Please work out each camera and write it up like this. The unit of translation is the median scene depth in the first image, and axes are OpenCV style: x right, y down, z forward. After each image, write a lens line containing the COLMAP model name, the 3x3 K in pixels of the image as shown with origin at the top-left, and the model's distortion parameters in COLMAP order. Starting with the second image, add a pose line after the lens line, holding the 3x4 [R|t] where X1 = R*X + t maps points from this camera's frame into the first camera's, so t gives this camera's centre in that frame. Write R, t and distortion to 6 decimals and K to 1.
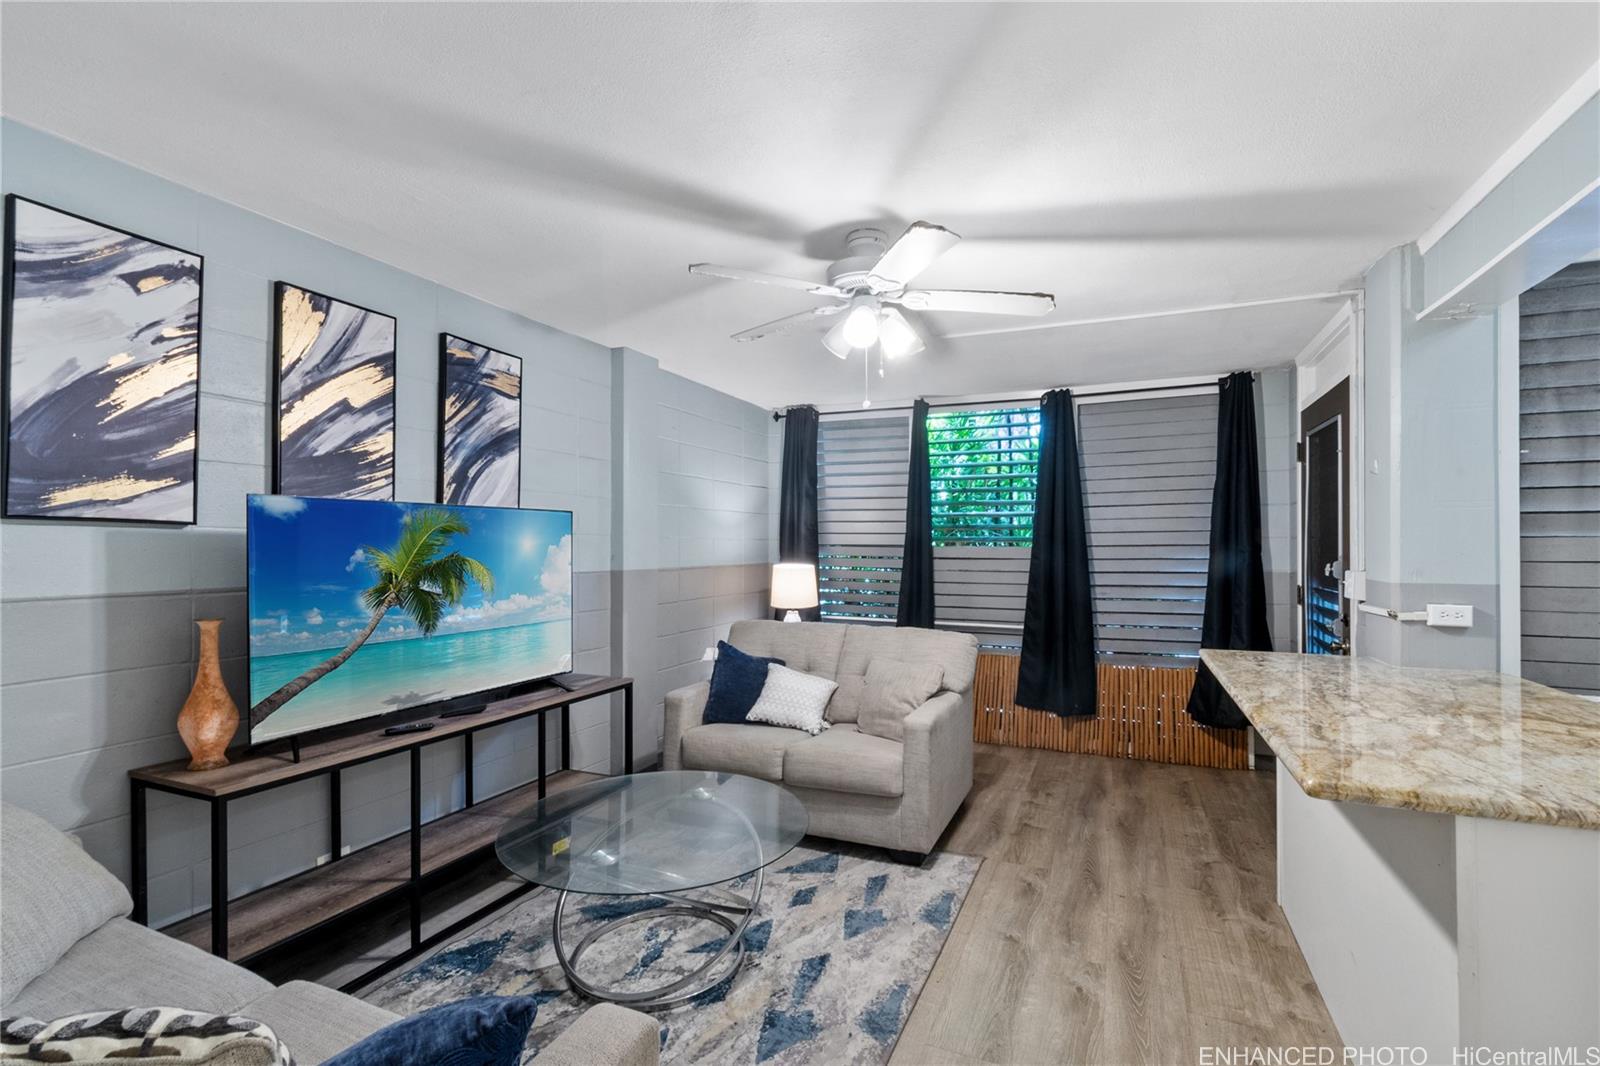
lens RADIAL K [[706.2, 0, 831.3], [0, 706.2, 541.5], [0, 0, 1]] dist [0.001452, -0.000211]
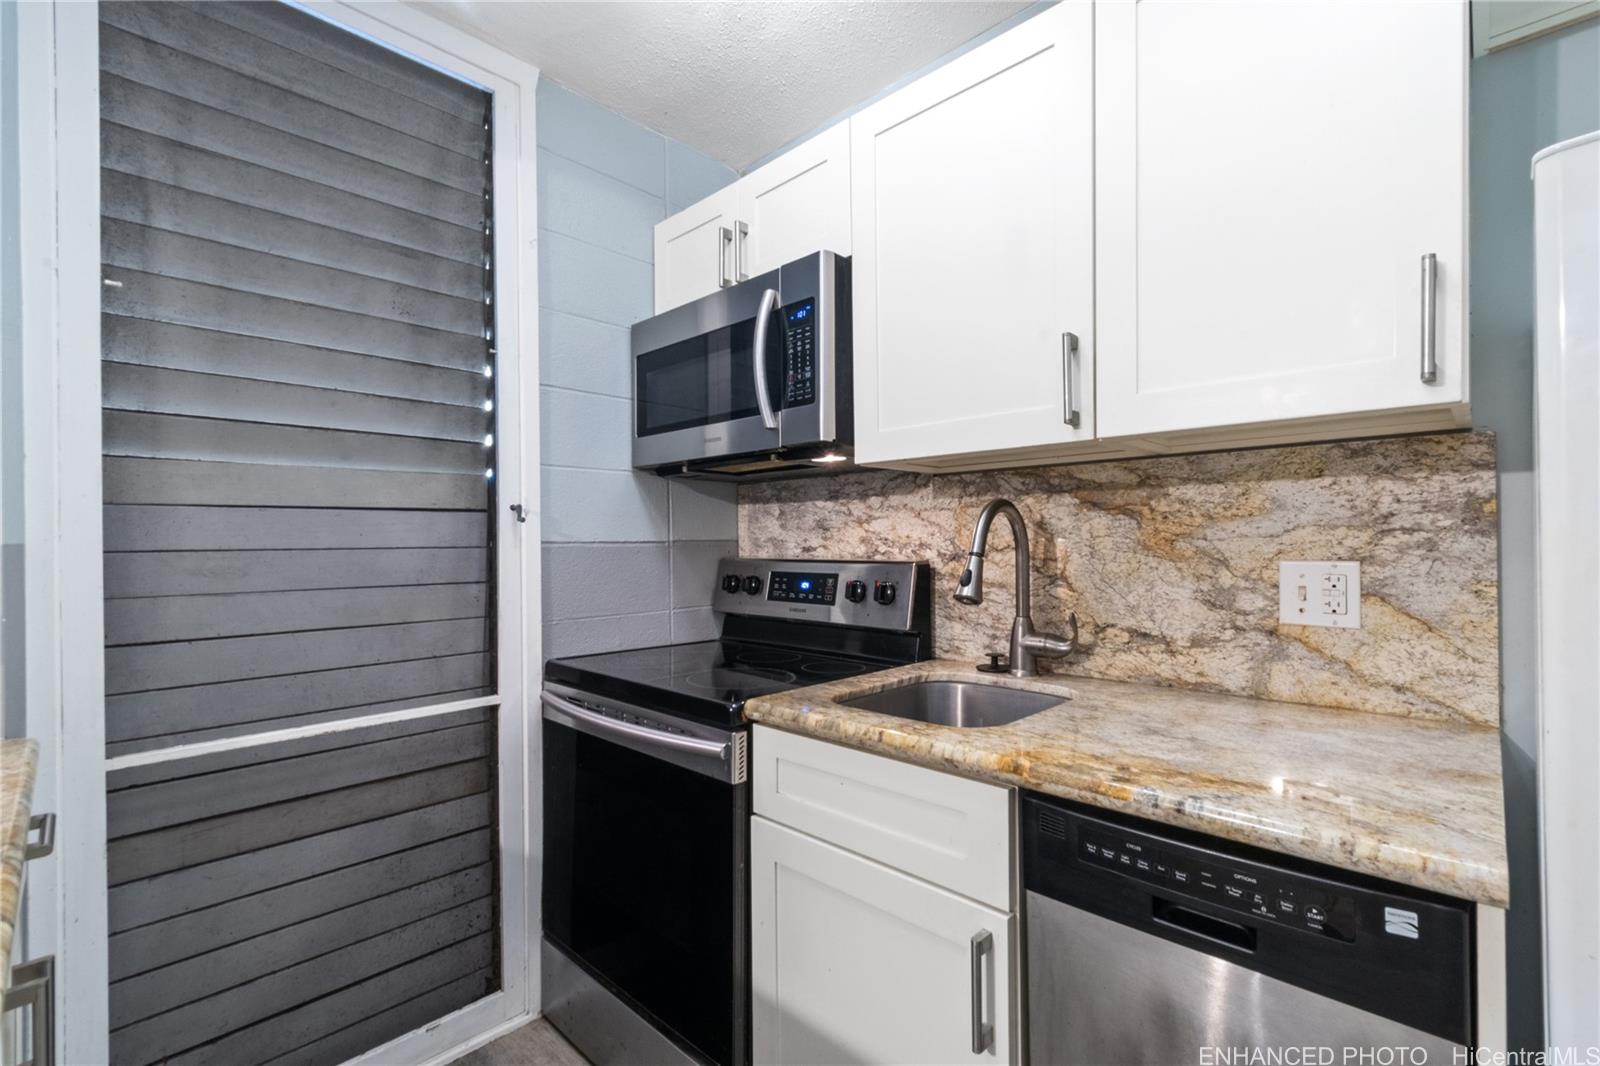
lens RADIAL K [[706.2, 0, 831.3], [0, 706.2, 541.5], [0, 0, 1]] dist [0.001452, -0.000211]
pose [[0.345192, -0.004113, 0.938523, 0.578673], [0.002963, 0.999990, 0.003292, 0.048432], [-0.938527, 0.001645, 0.345201, 0.290884]]
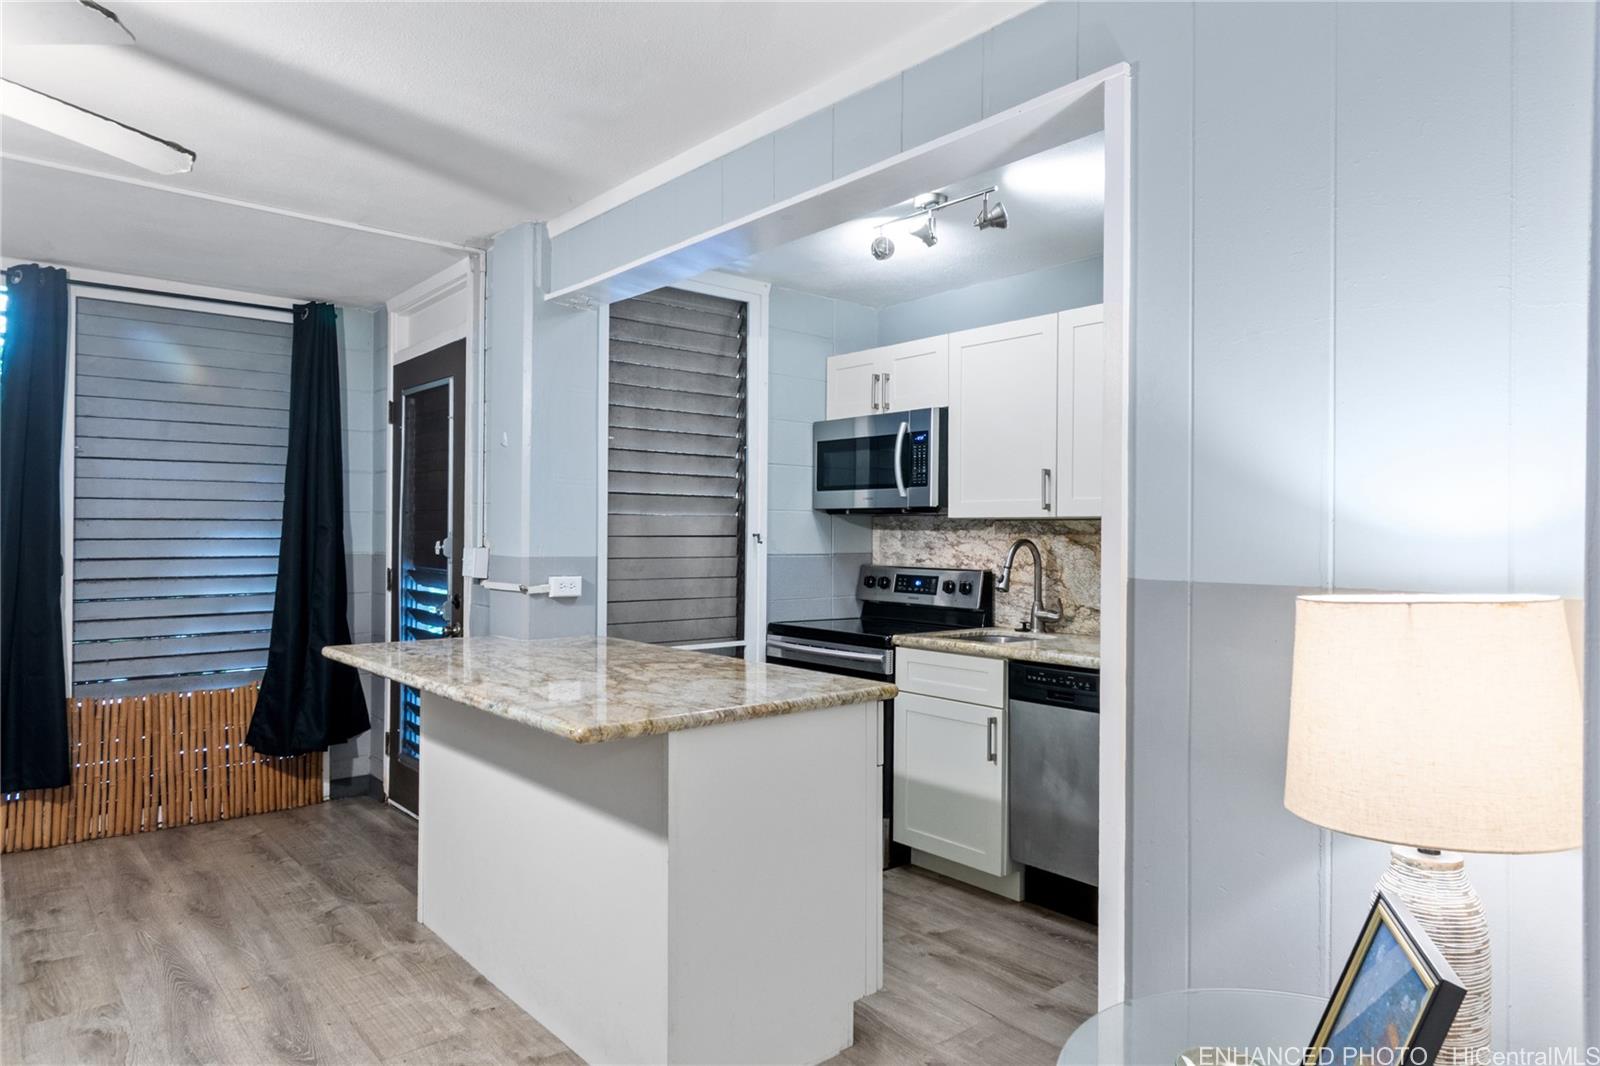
lens RADIAL K [[975.5, 0, 828.3], [0, 975.5, 530.2], [0, 0, 1]] dist [0.000688, 0.000158]
pose [[0.442539, 0.007064, 0.896721, -0.217362], [-0.013257, 0.999911, -0.001335, 0.014215], [-0.896651, -0.011297, 0.442594, 0.002899]]
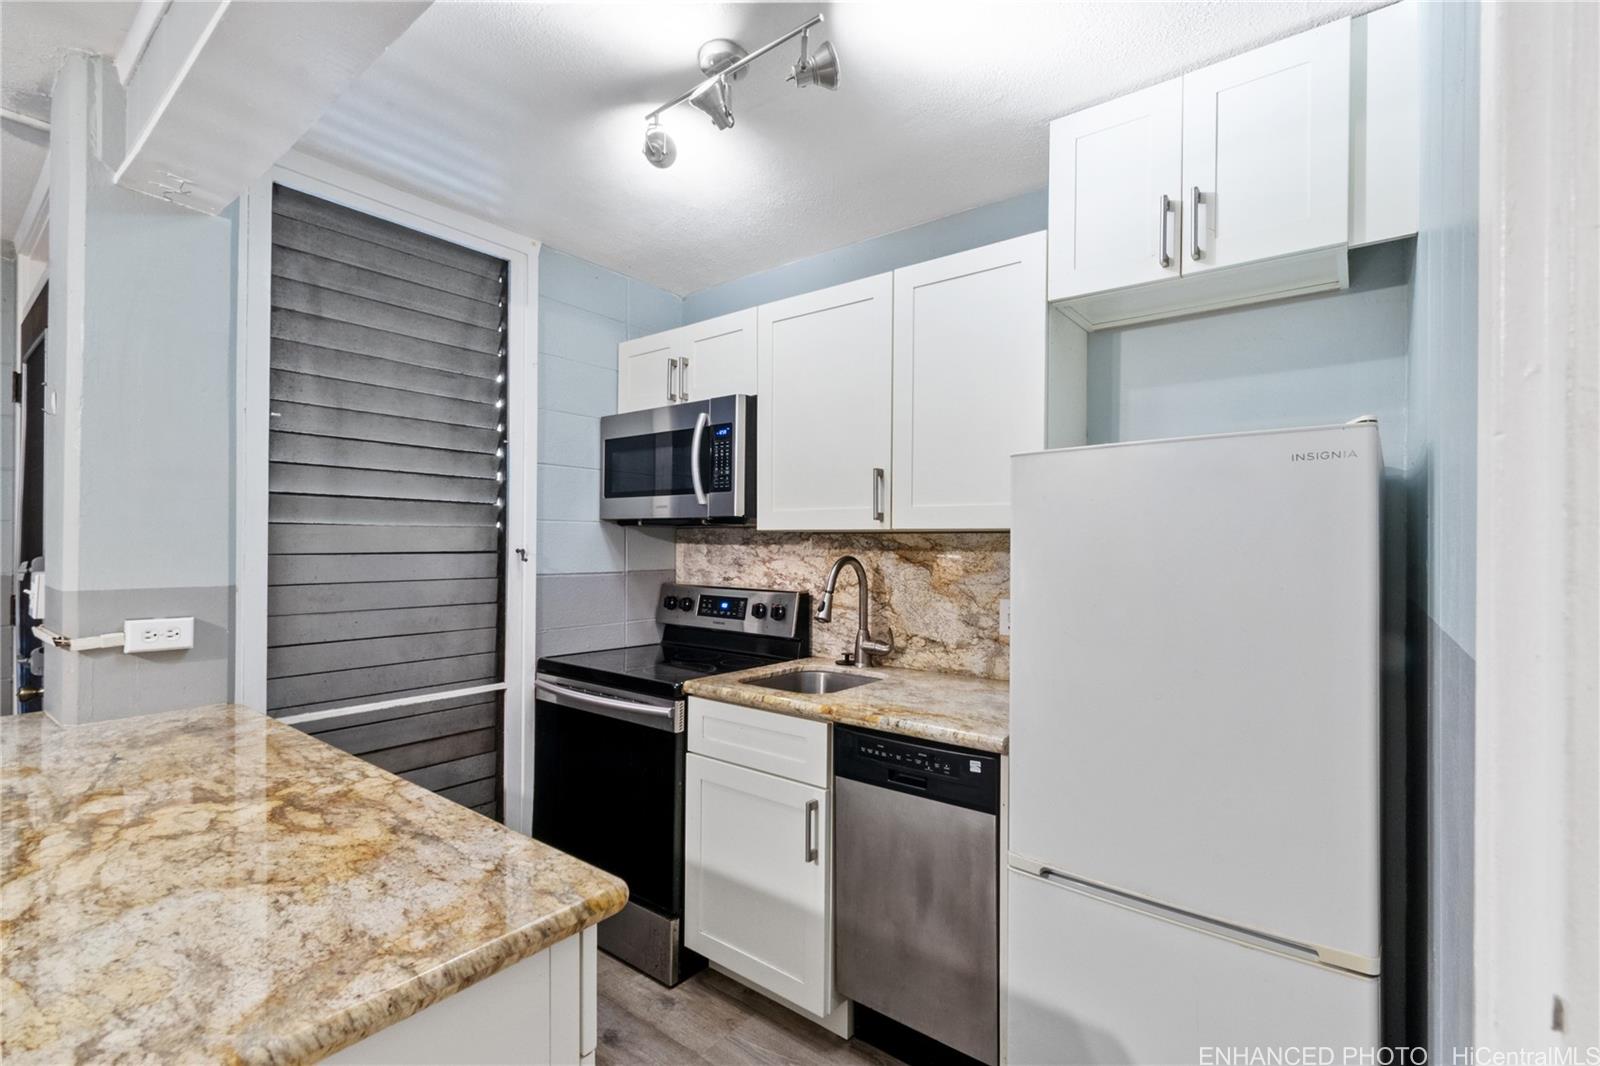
lens RADIAL K [[706.2, 0, 831.3], [0, 706.2, 541.5], [0, 0, 1]] dist [0.001452, -0.000211]
pose [[0.248099, 0.005300, 0.968720, 0.313971], [-0.013010, 0.999913, -0.002139, 0.006394], [-0.968647, -0.012073, 0.248146, 0.171891]]
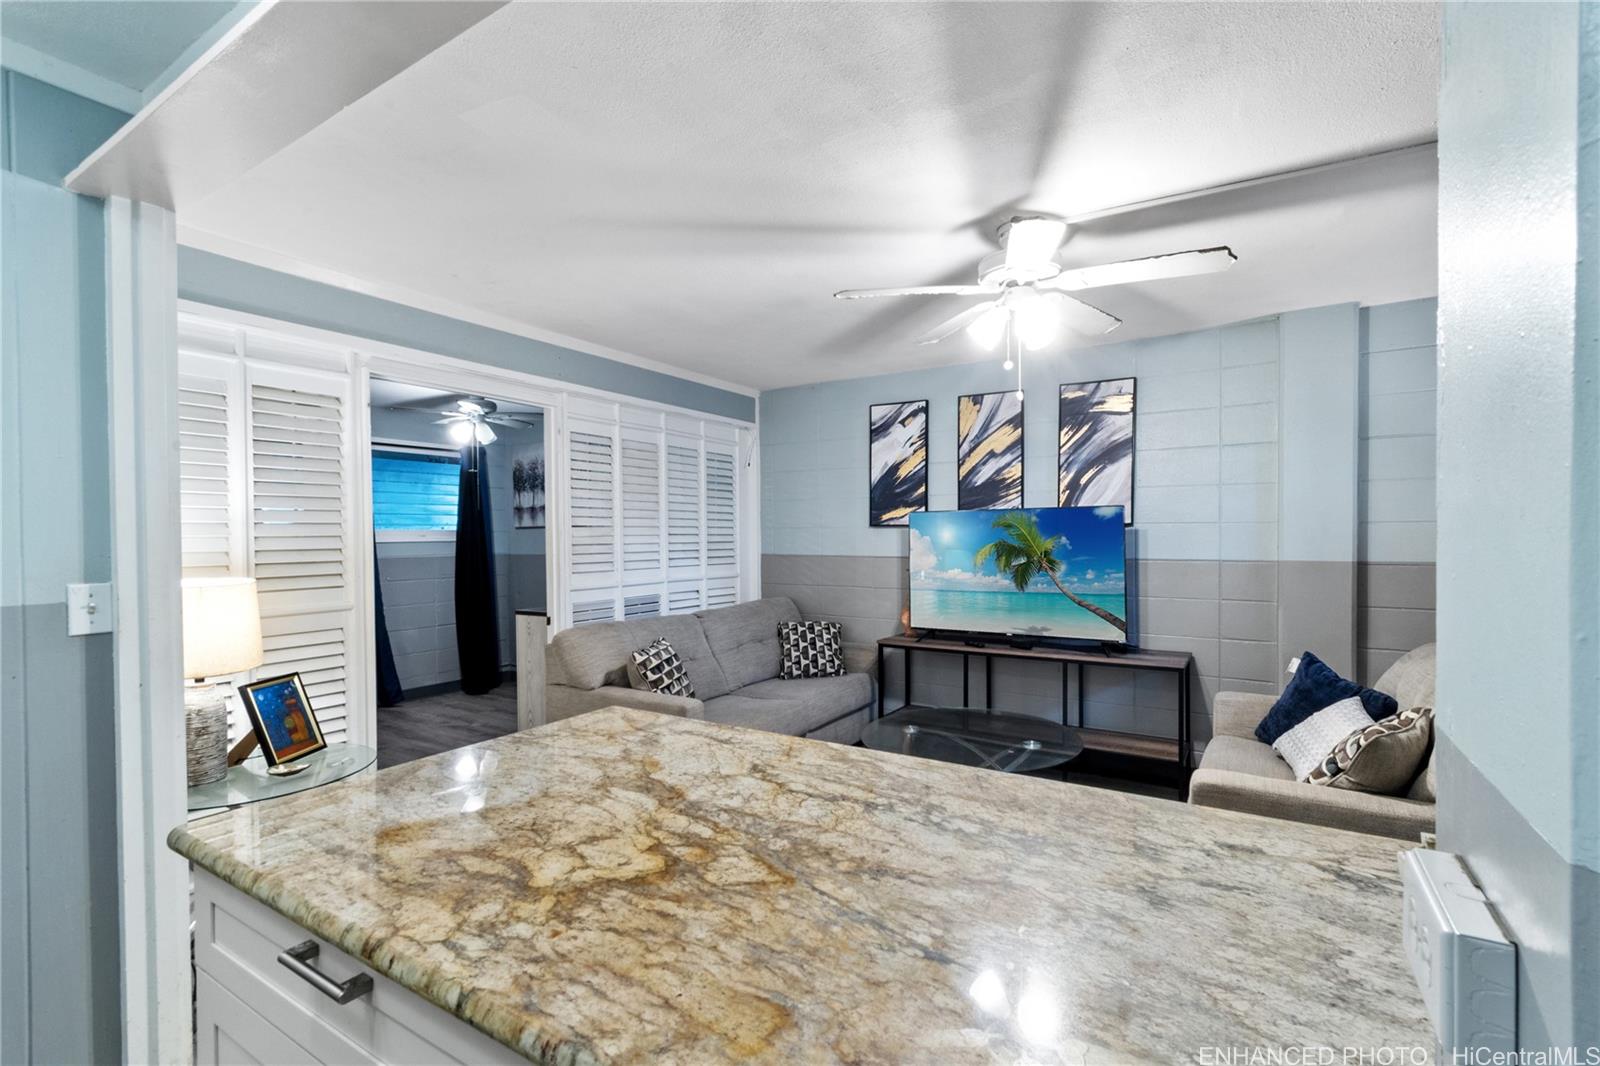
lens RADIAL K [[706.2, 0, 831.3], [0, 706.2, 541.5], [0, 0, 1]] dist [0.001452, -0.000211]
pose [[-0.148192, 0.011151, -0.988896, 0.889563], [0.014585, 0.999852, 0.009089, -0.000610], [0.988851, -0.013076, -0.148333, 0.724157]]
